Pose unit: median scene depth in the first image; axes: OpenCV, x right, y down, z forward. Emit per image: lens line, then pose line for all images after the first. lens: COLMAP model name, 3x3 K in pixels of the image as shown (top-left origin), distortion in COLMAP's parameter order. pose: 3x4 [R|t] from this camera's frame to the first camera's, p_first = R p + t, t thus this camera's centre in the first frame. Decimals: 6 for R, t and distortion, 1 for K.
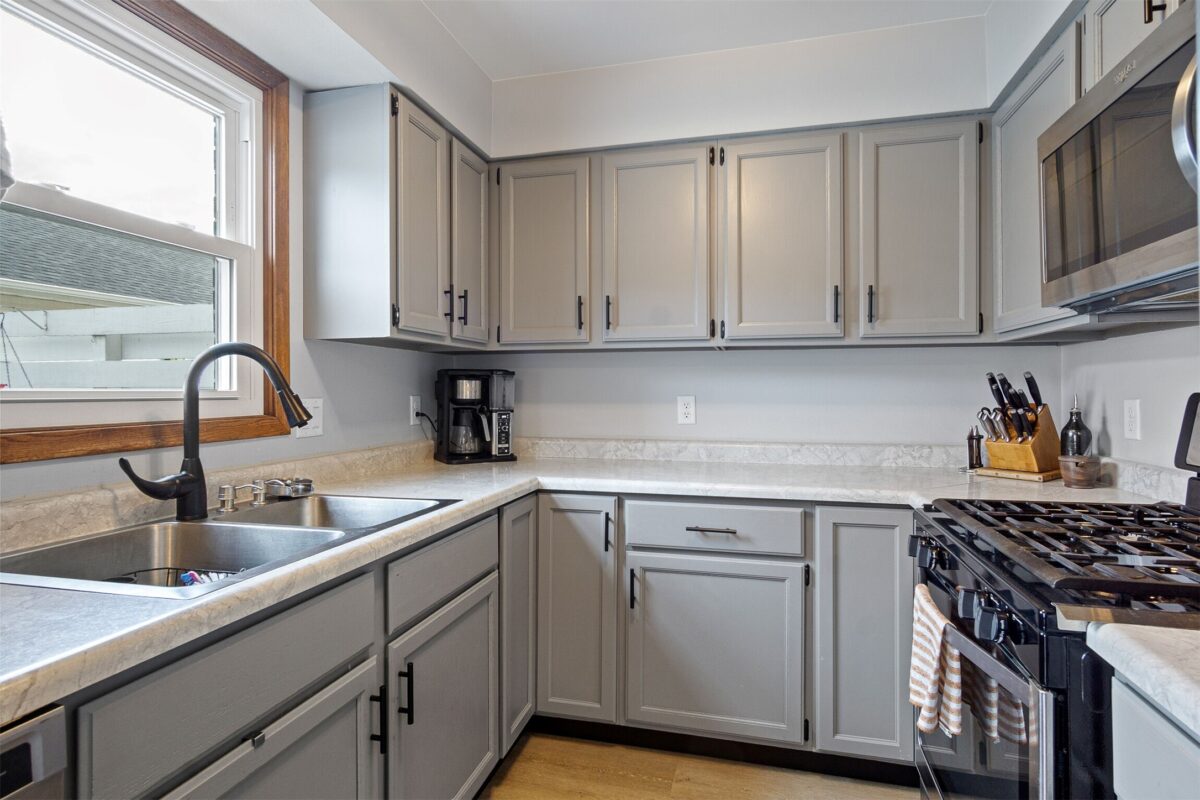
lens RADIAL K [[651.4, 0, 598.0], [0, 651.4, 390.8], [0, 0, 1]] dist [-0.006379, 0.001655]
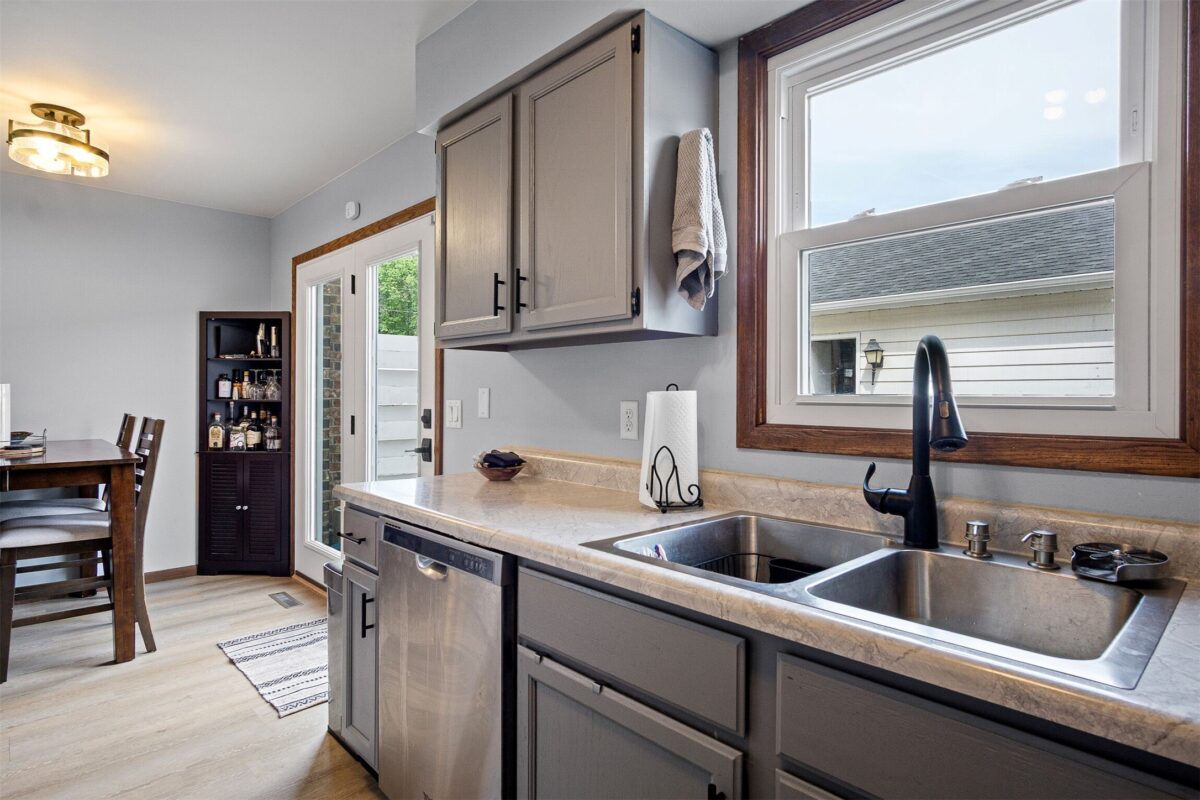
lens RADIAL K [[651.4, 0, 602.8], [0, 651.4, 397.6], [0, 0, 1]] dist [-0.006379, 0.001655]
pose [[-0.539082, 0.004372, -0.842242, 0.359664], [-0.003529, 0.999966, 0.007450, -0.003779], [0.842246, 0.006989, -0.539048, 1.245615]]
